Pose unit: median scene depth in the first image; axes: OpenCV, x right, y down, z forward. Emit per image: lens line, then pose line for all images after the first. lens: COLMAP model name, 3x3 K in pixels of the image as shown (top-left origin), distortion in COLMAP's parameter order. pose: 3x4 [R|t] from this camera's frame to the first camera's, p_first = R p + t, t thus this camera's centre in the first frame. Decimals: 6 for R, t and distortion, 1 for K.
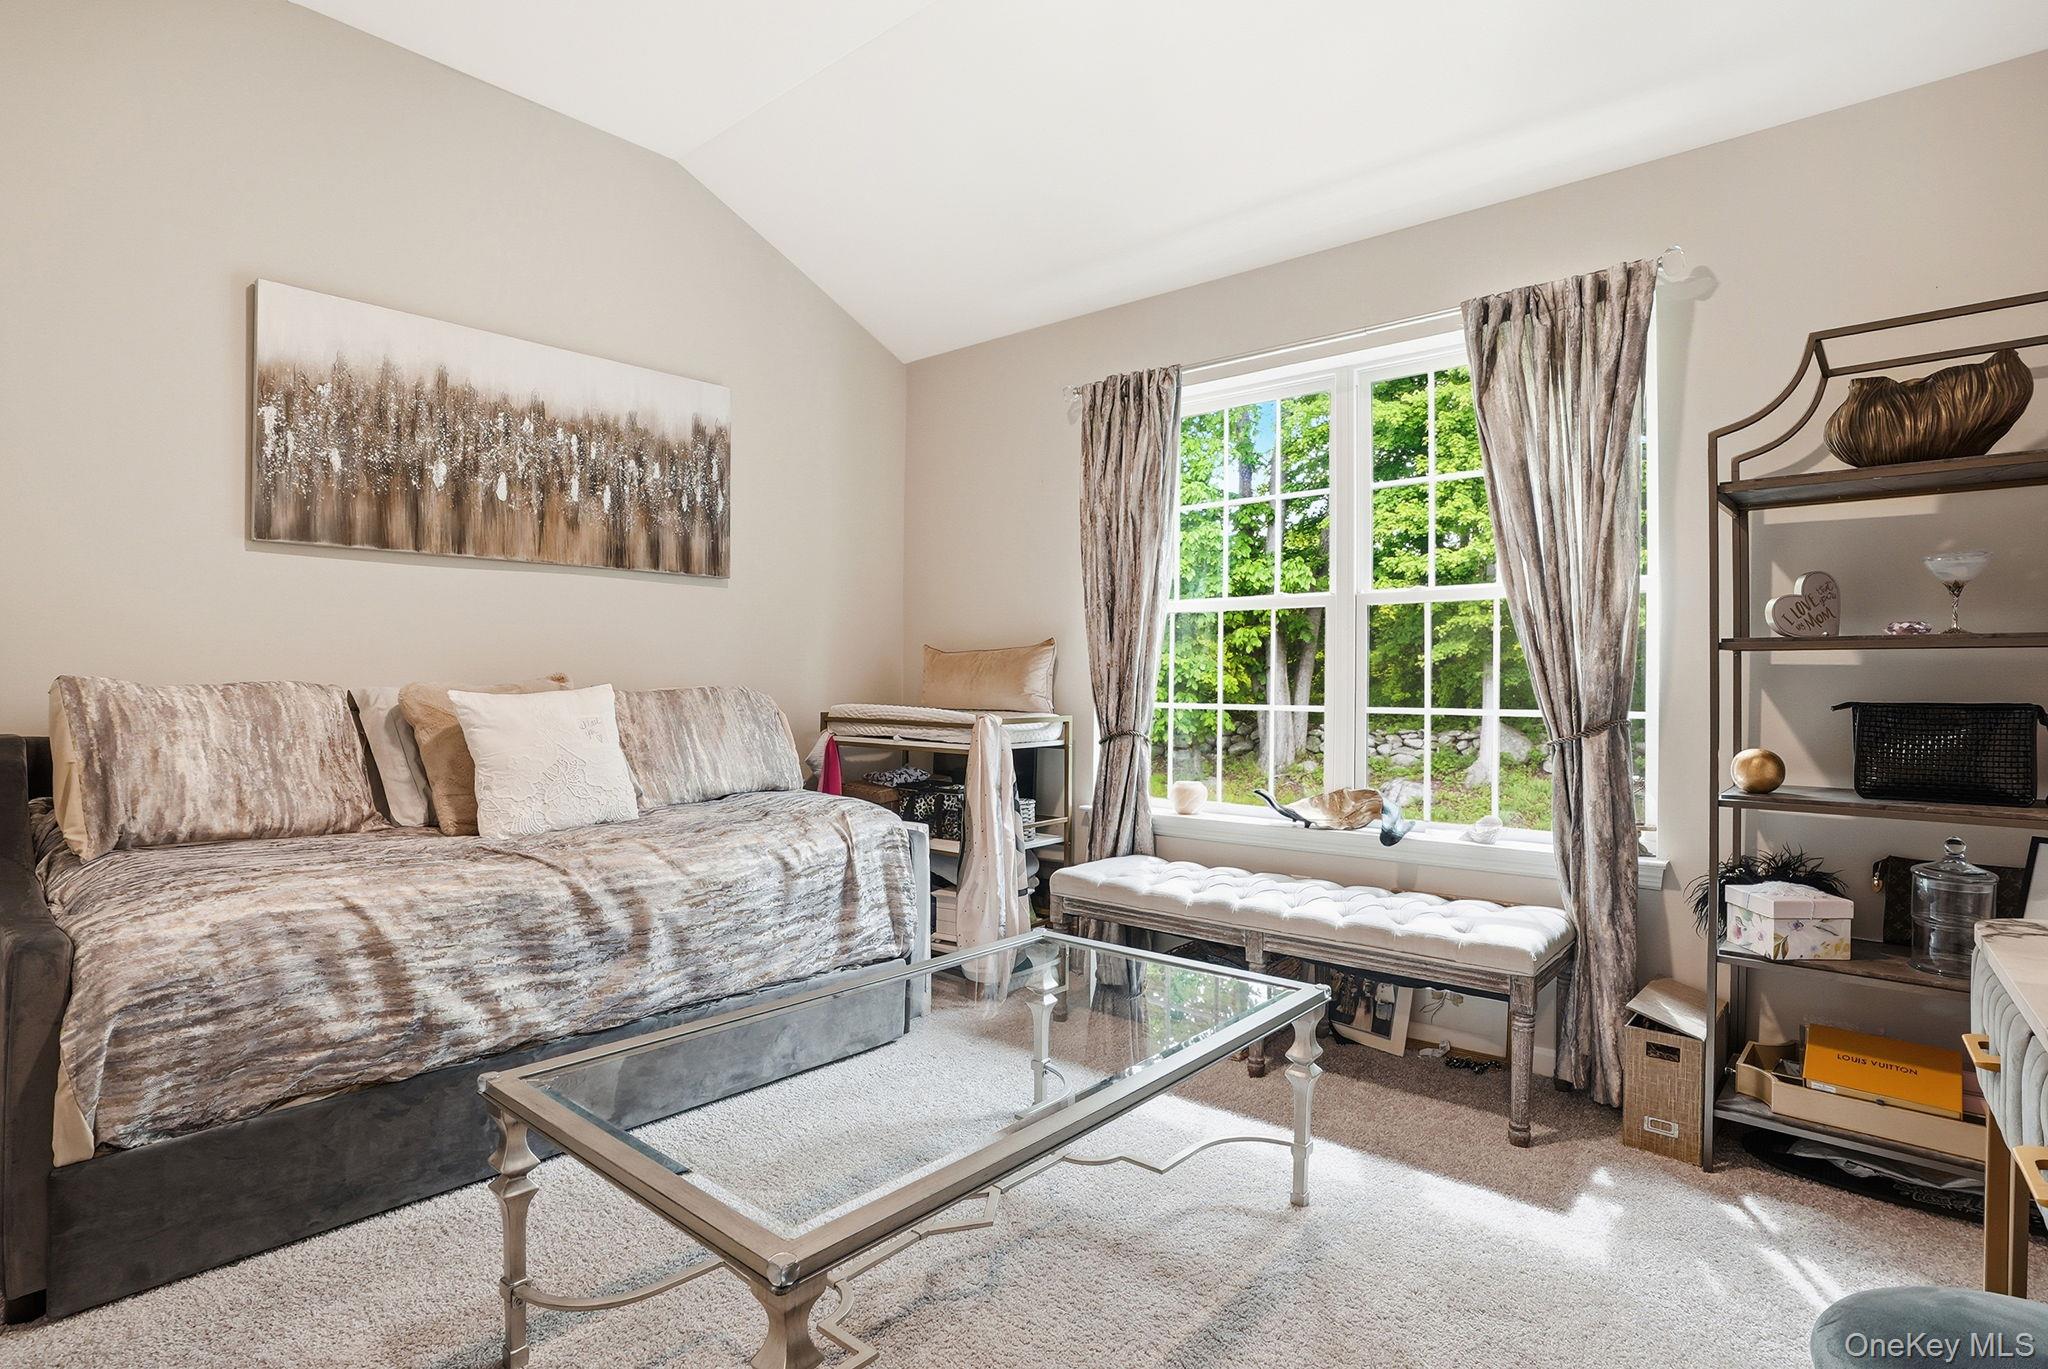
lens RADIAL K [[1037.8, 0, 1021.7], [0, 1037.8, 673.3], [0, 0, 1]] dist [-0.030773, -0.000575]
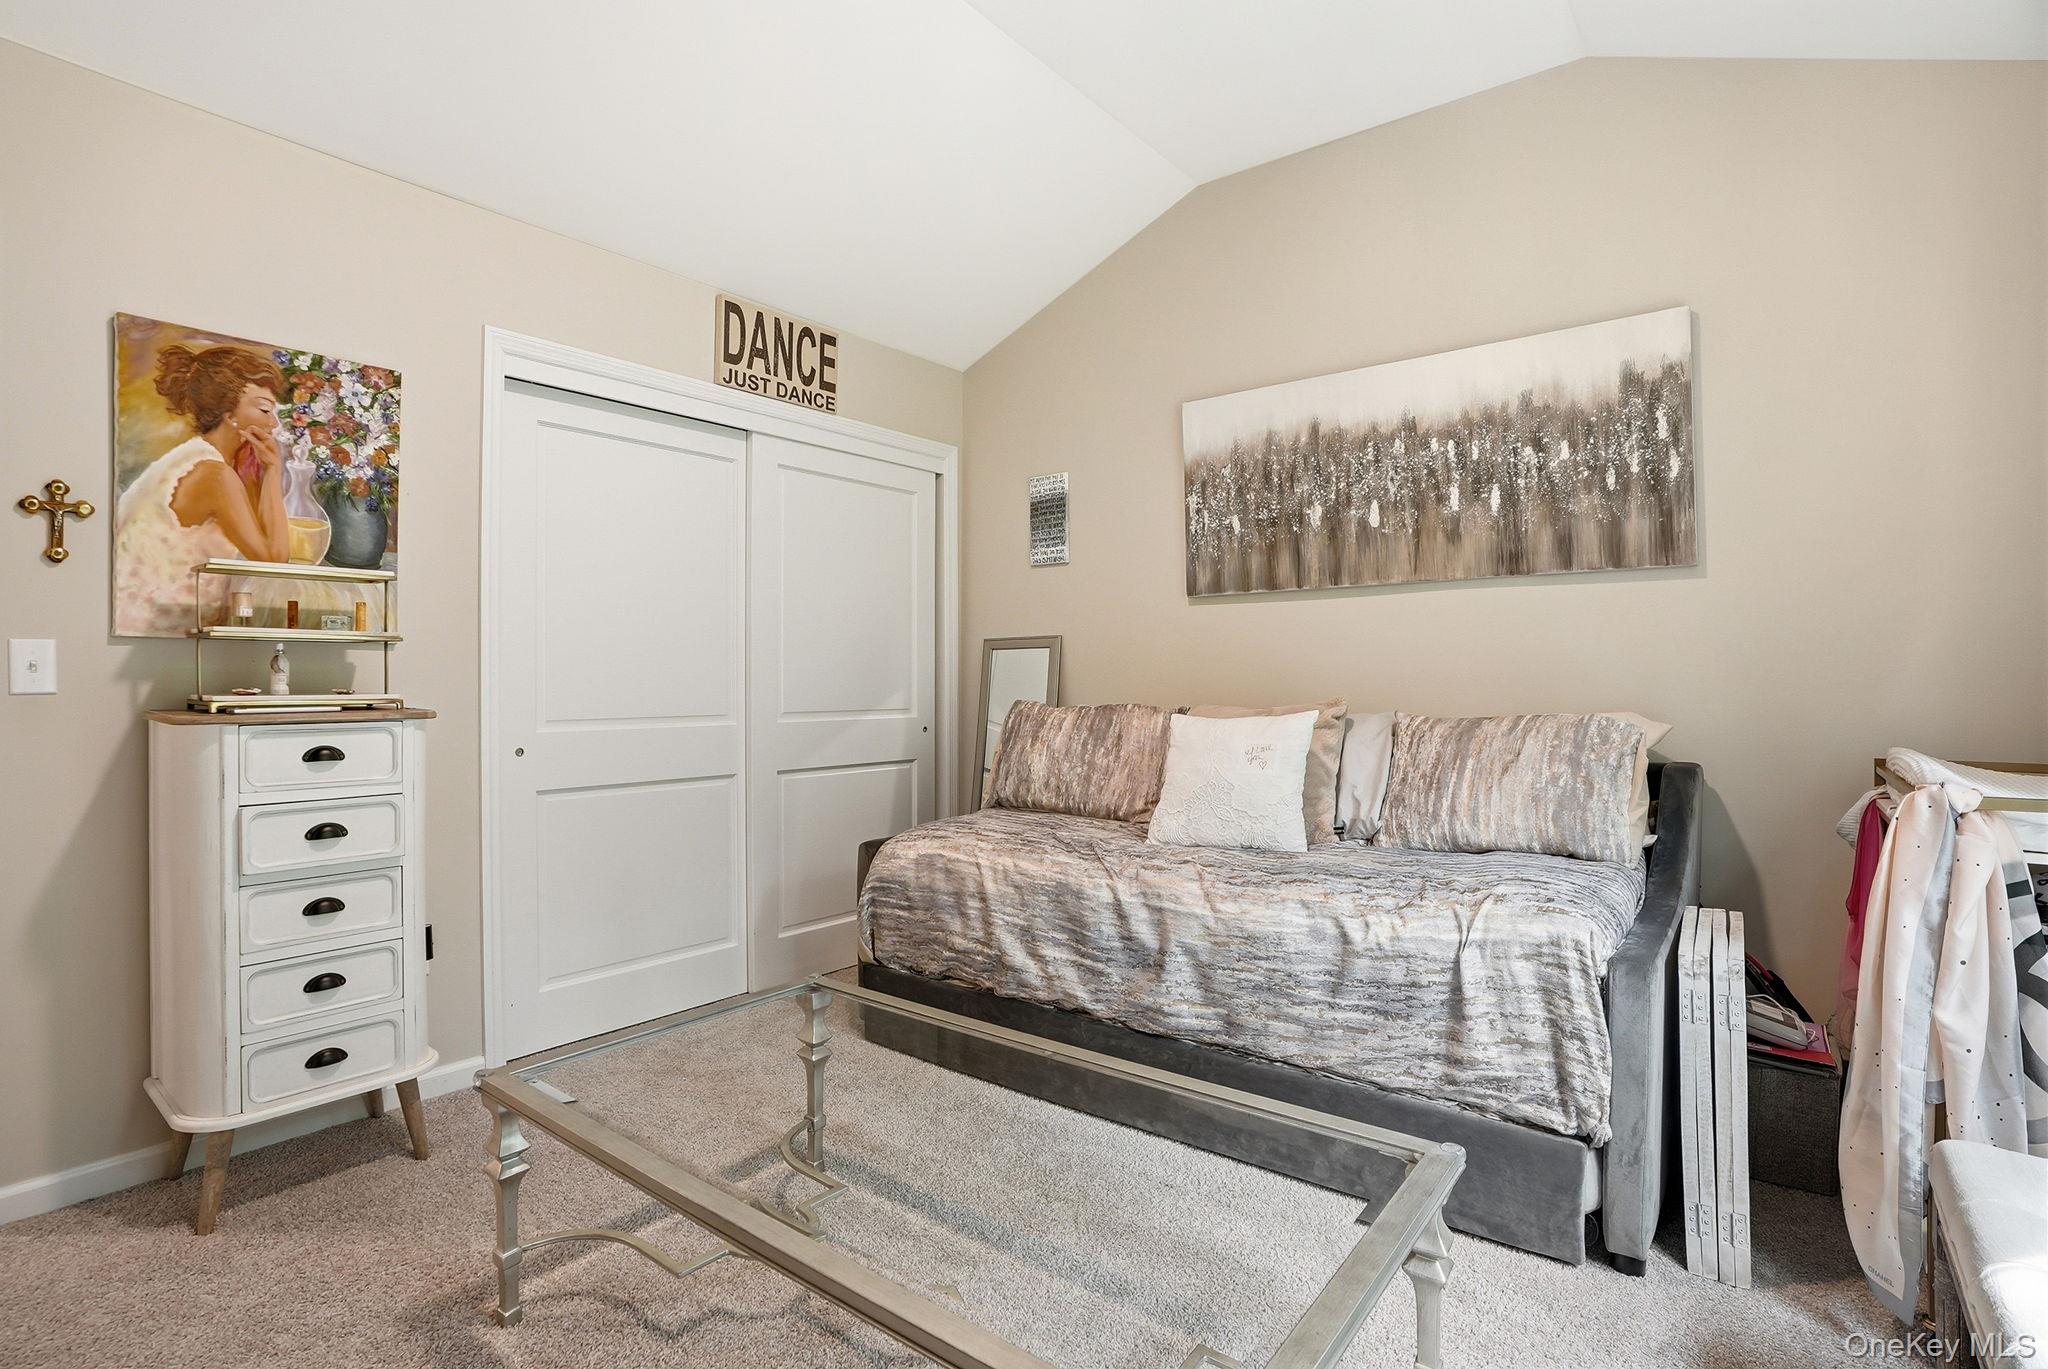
lens RADIAL K [[987.1, 0, 1021.1], [0, 987.1, 691.2], [0, 0, 1]] dist [-0.050784, 0.015128]
pose [[0.062031, 0.003343, -0.998069, 0.477341], [0.008350, 0.999958, 0.003868, -0.012728], [0.998039, -0.008574, 0.062000, 0.629903]]
